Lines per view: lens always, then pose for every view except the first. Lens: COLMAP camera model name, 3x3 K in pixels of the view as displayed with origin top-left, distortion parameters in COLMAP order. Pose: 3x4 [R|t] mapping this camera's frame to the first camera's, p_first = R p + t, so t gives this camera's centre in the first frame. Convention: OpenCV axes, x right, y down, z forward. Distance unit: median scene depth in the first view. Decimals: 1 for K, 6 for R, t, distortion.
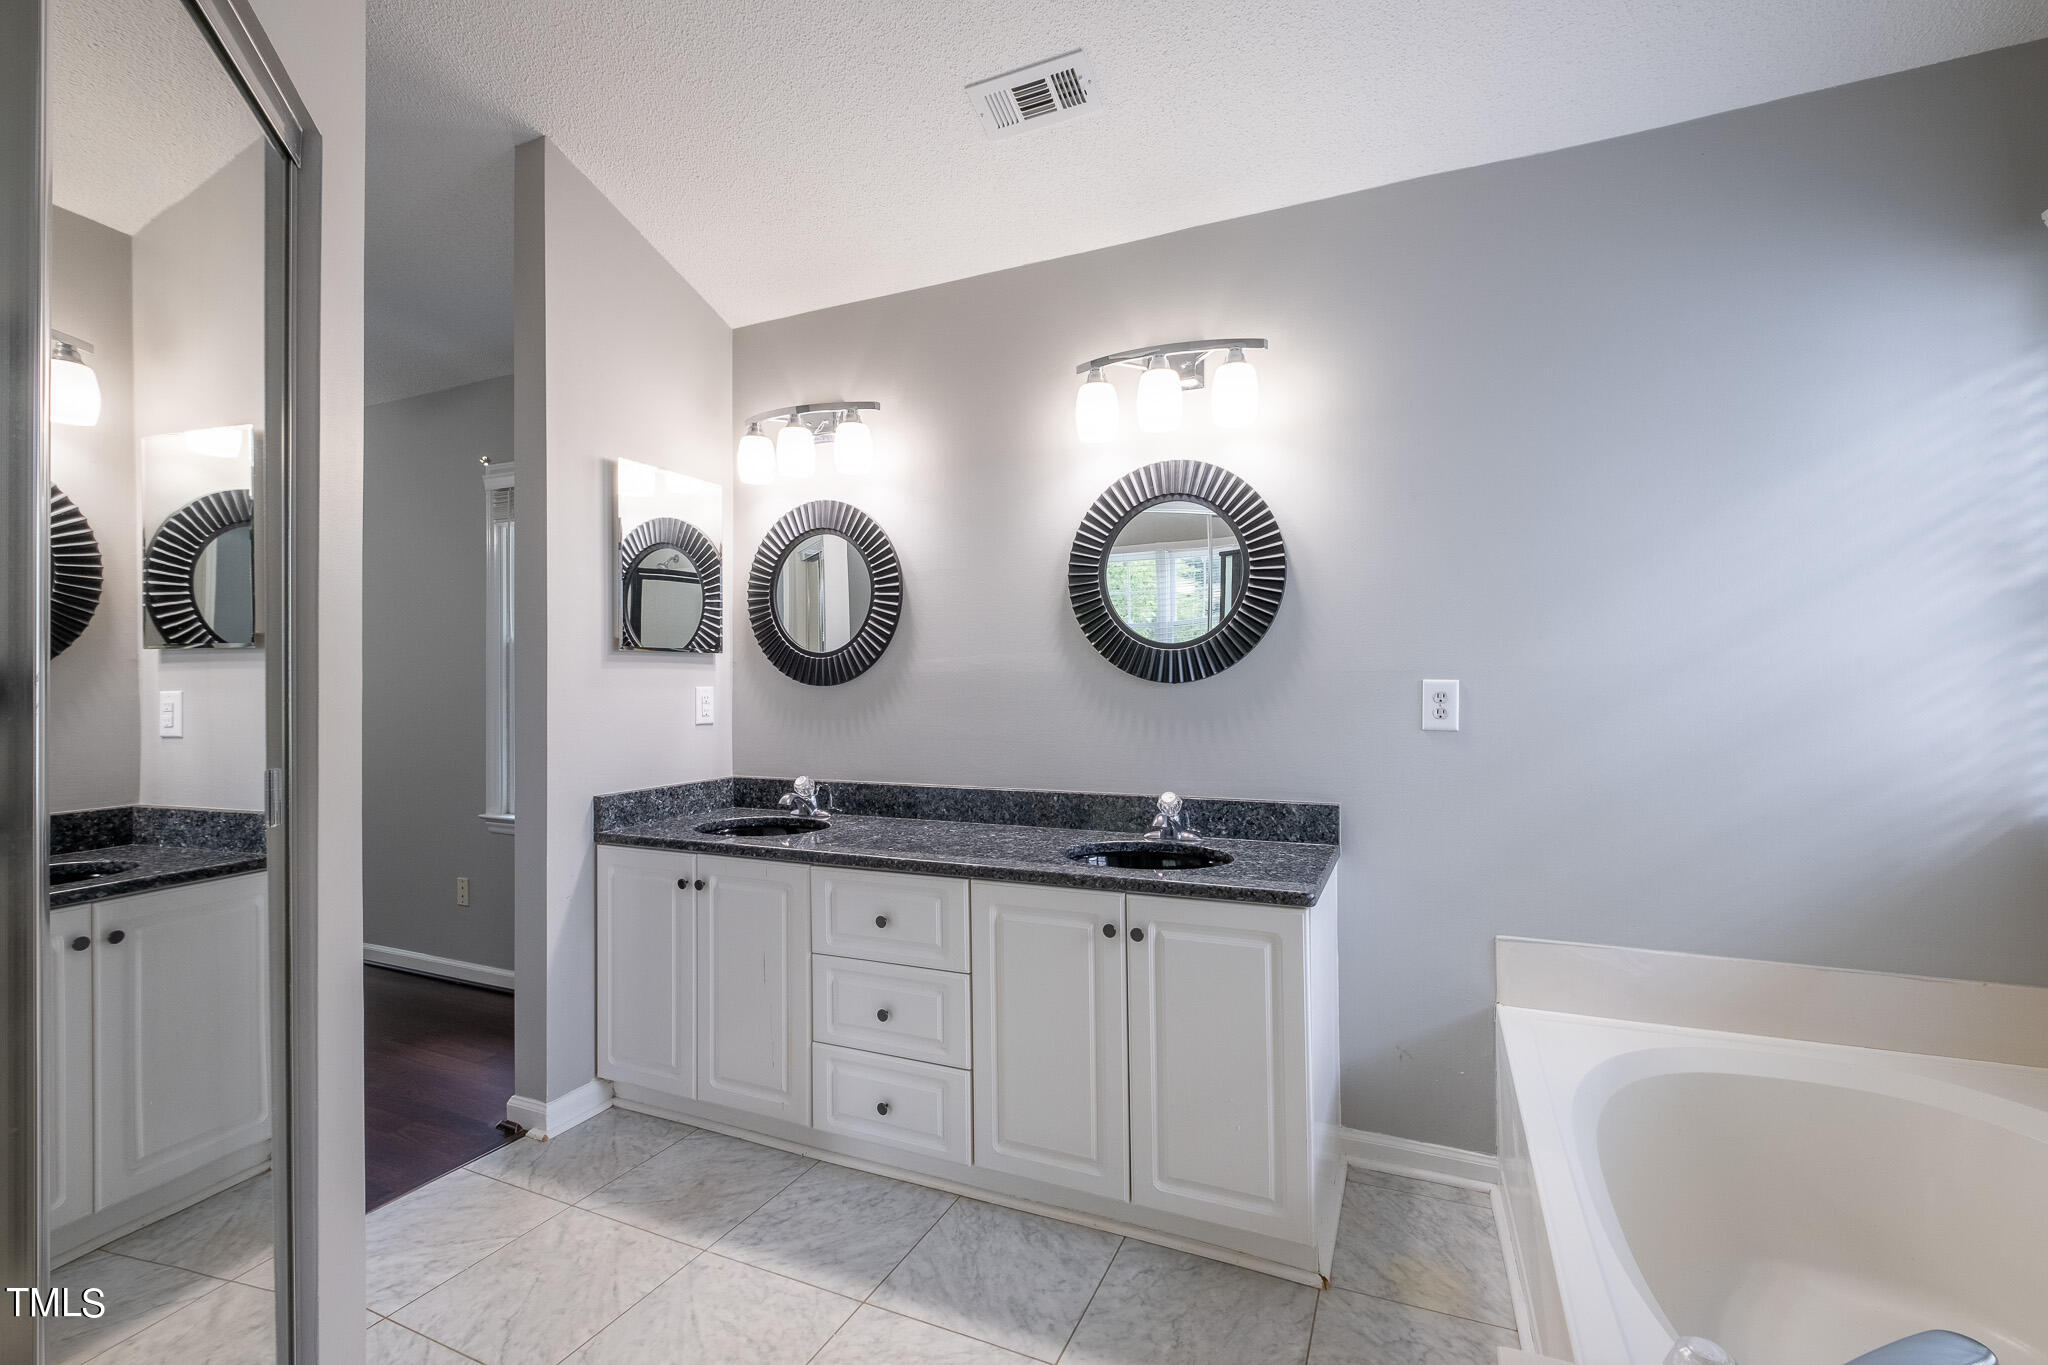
lens RADIAL K [[885.2, 0, 1037.5], [0, 885.2, 675.6], [0, 0, 1]] dist [-0.001234, -0.001218]
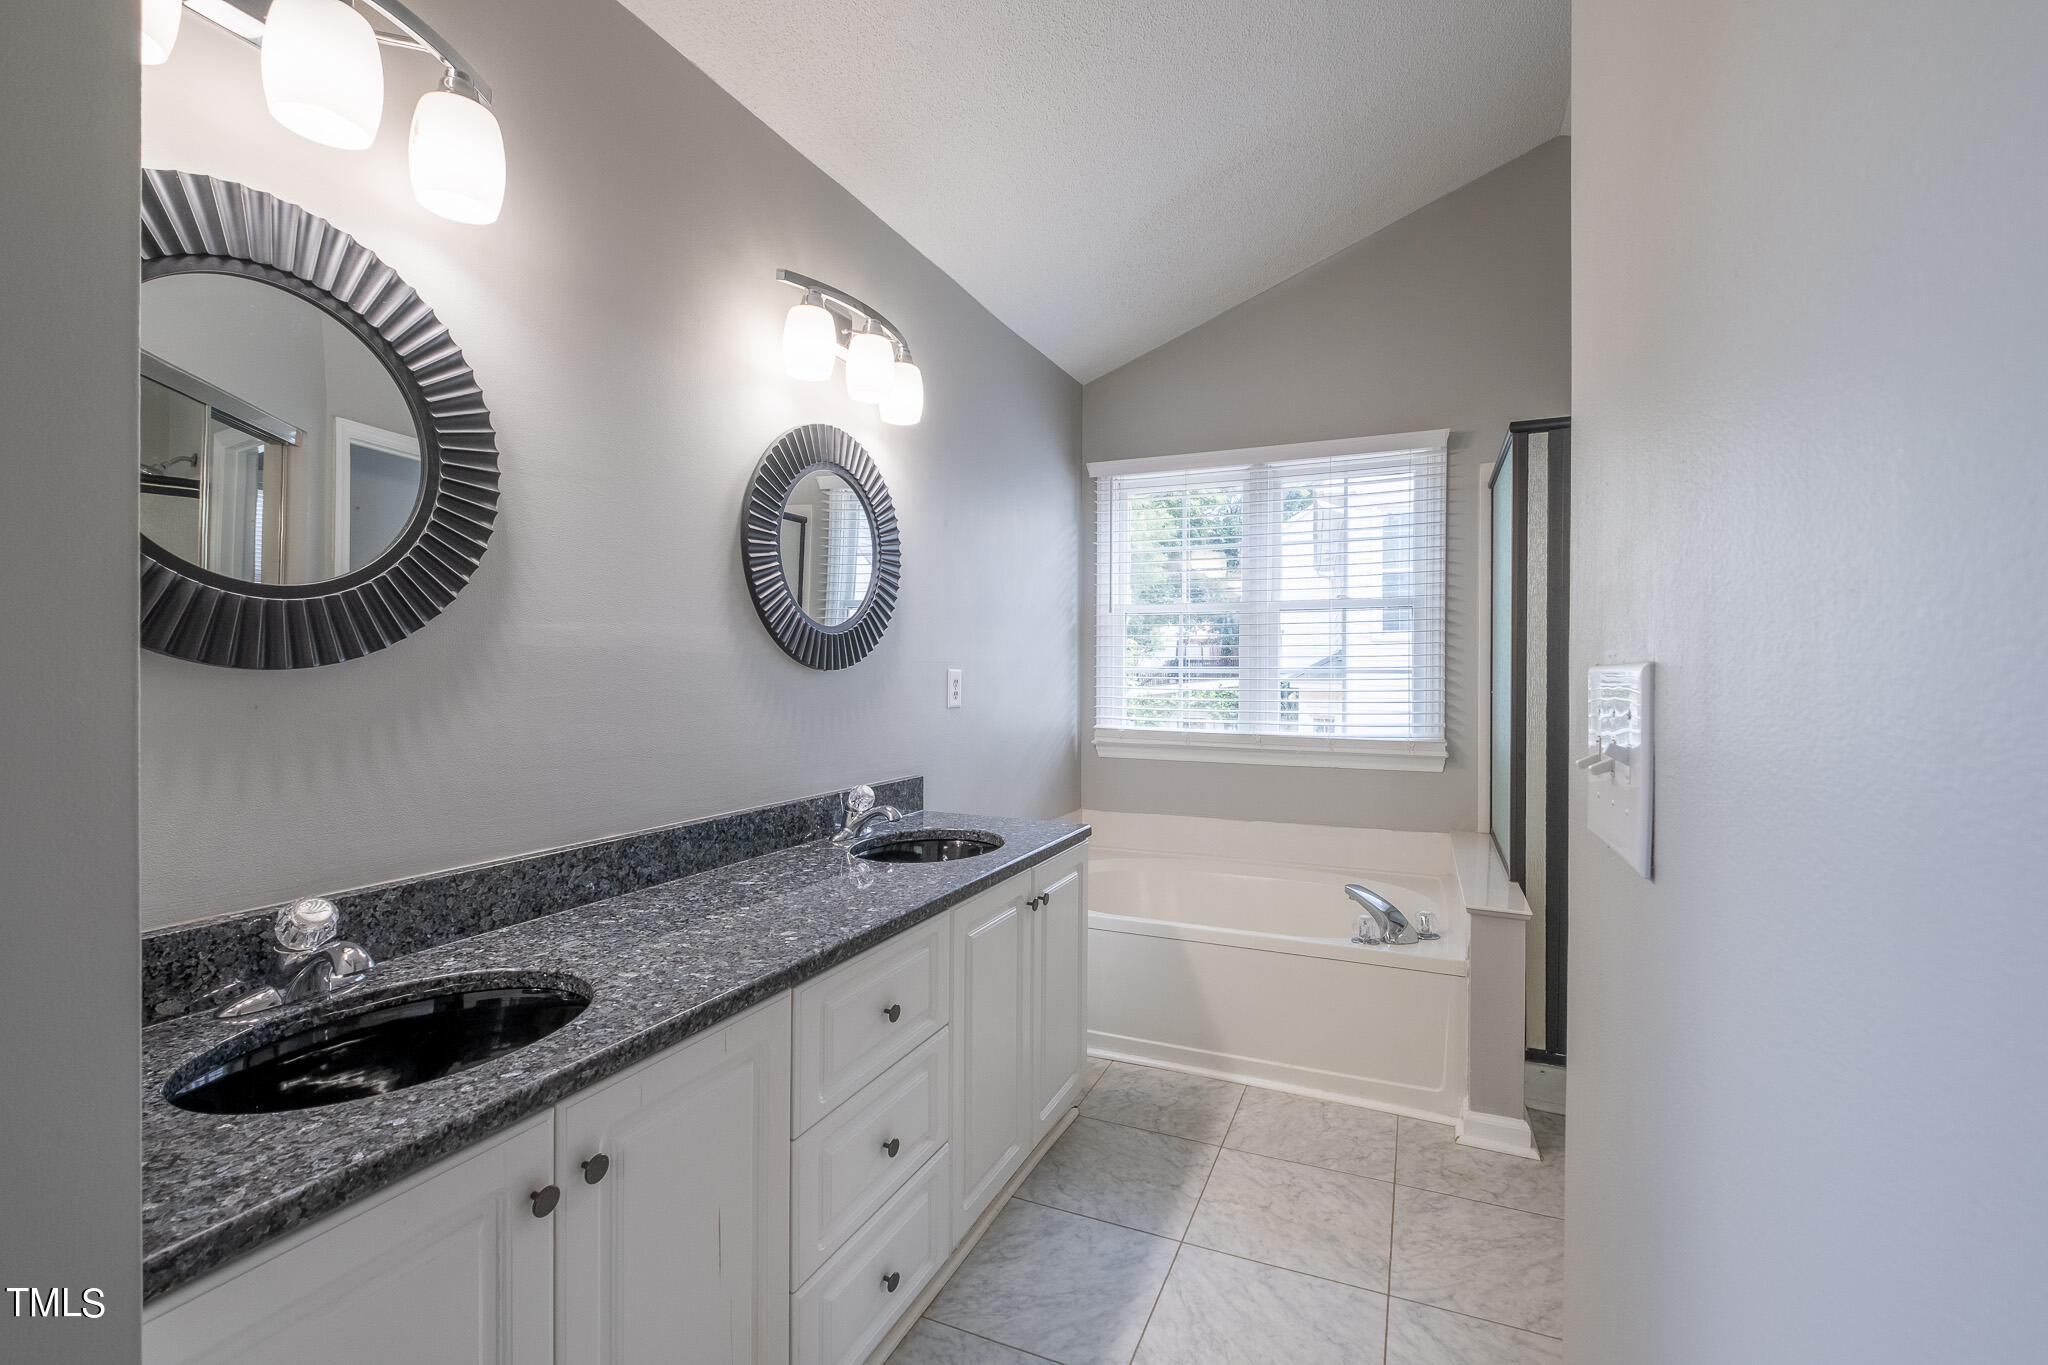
lens RADIAL K [[885.2, 0, 1037.5], [0, 885.2, 675.6], [0, 0, 1]] dist [-0.001234, -0.001218]
pose [[-0.006637, 0.001028, 0.999977, -0.829564], [-0.011577, 0.999932, -0.001104, 0.014001], [-0.999911, -0.011584, -0.006624, 0.856544]]
